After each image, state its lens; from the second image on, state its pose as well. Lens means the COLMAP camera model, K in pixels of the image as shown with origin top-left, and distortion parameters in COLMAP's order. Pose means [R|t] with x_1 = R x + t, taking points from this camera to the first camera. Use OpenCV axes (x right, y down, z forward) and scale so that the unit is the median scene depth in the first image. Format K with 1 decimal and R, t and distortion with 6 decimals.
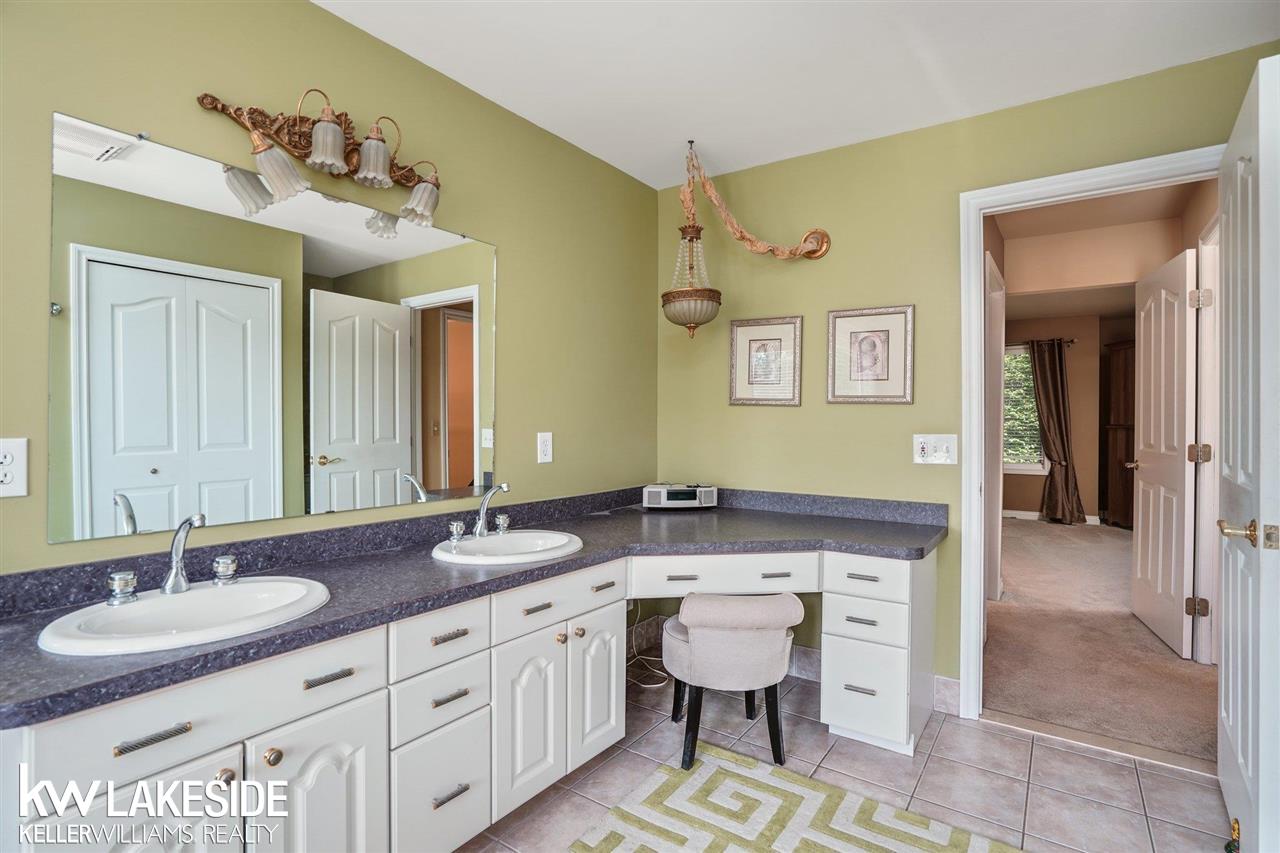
lens RADIAL K [[630.0, 0, 651.1], [0, 630.0, 426.2], [0, 0, 1]] dist [-0.000226, 0.000769]
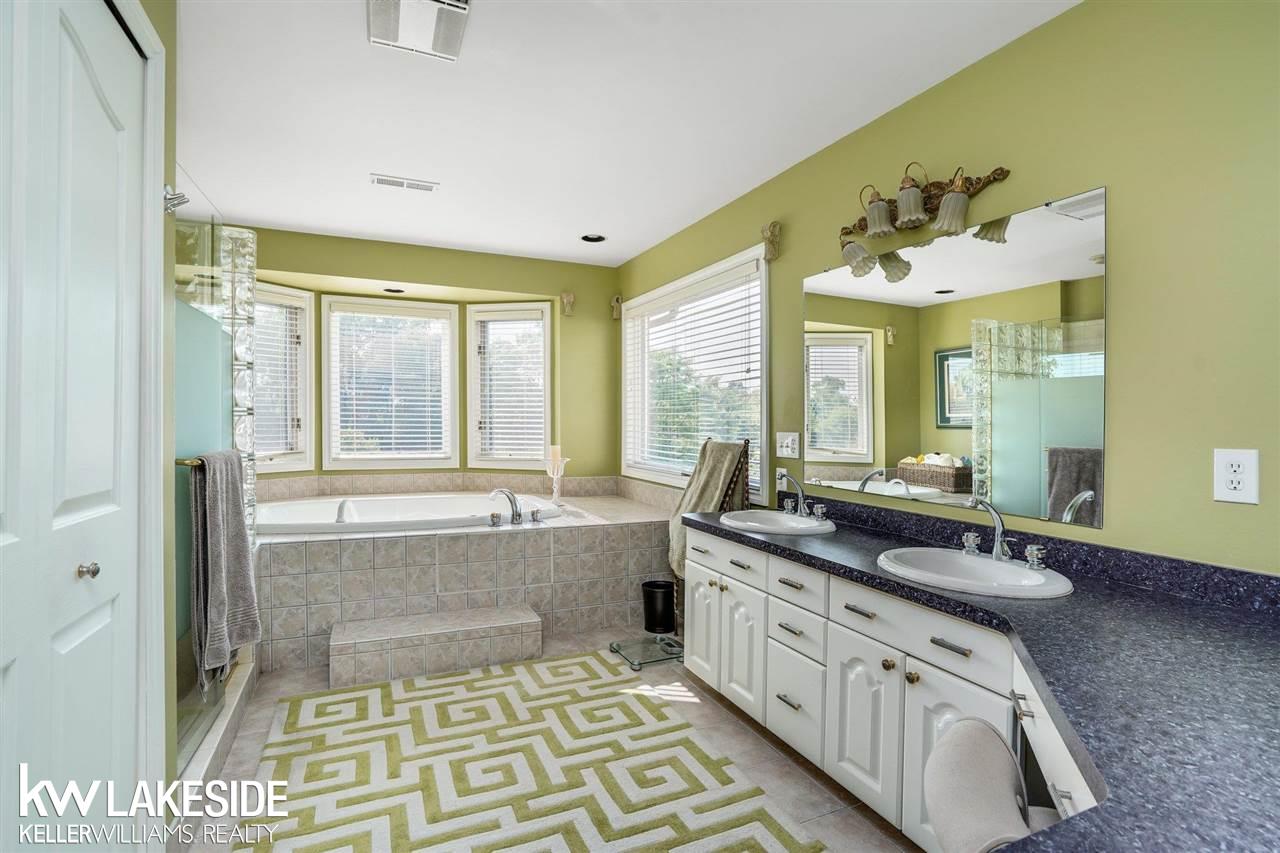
lens RADIAL K [[630.0, 0, 650.1], [0, 630.0, 425.5], [0, 0, 1]] dist [-0.000226, 0.000769]
pose [[-0.528410, -0.009984, -0.848930, 0.678646], [-0.022405, 0.999747, 0.002188, 0.000253], [0.848693, 0.020176, -0.528500, 1.002233]]
